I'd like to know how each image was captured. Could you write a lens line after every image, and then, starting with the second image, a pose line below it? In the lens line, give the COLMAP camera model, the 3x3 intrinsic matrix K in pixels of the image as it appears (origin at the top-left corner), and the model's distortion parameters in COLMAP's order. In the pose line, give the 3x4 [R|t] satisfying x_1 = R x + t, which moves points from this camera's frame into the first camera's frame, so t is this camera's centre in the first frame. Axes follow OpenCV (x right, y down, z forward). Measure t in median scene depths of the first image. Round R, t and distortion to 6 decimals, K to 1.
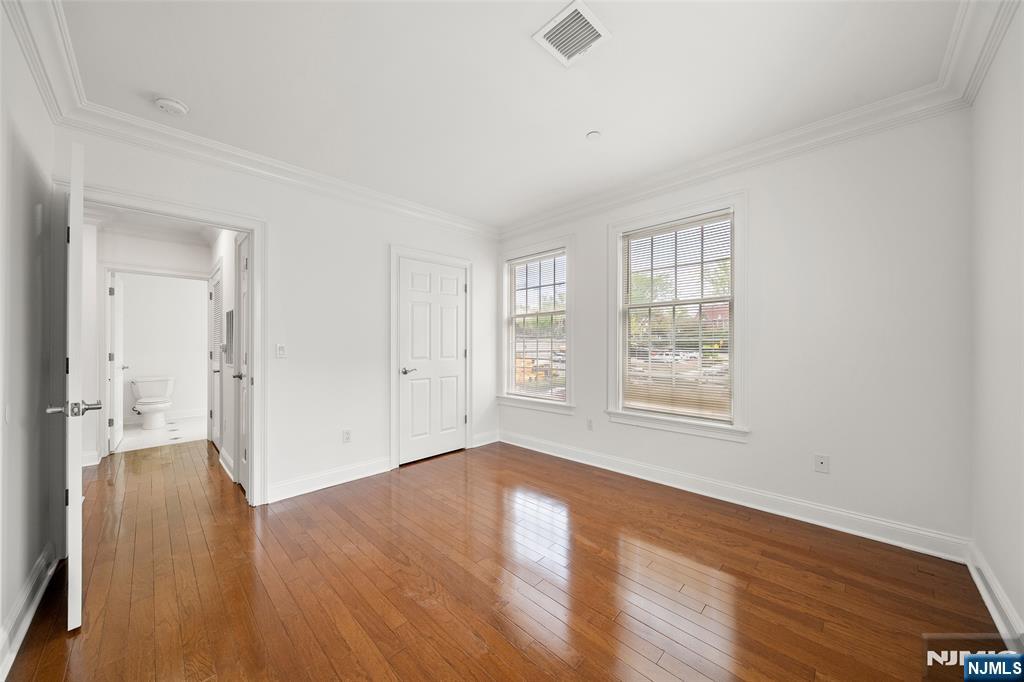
lens RADIAL K [[353.9, 0, 512.9], [0, 353.9, 345.0], [0, 0, 1]] dist [-0.002650, -0.000809]
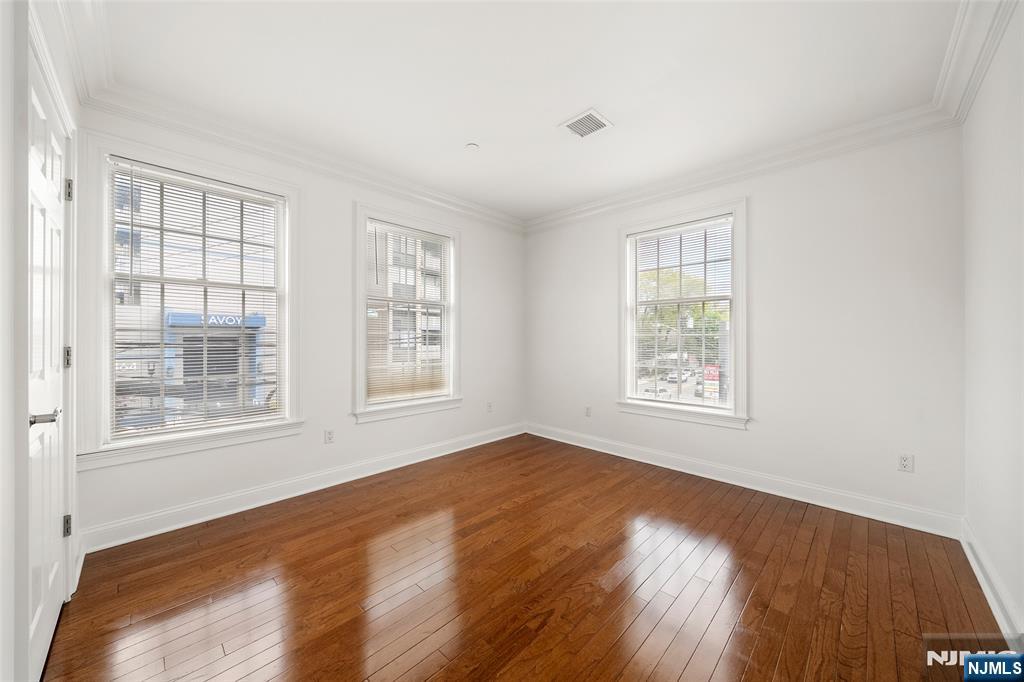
lens RADIAL K [[353.9, 0, 512.9], [0, 353.9, 340.2], [0, 0, 1]] dist [-0.002650, -0.000809]
pose [[0.009966, 0.003764, 0.999943, -0.713930], [-0.002903, 0.999989, -0.003735, 0.009309], [-0.999946, -0.002865, 0.009977, 0.704213]]
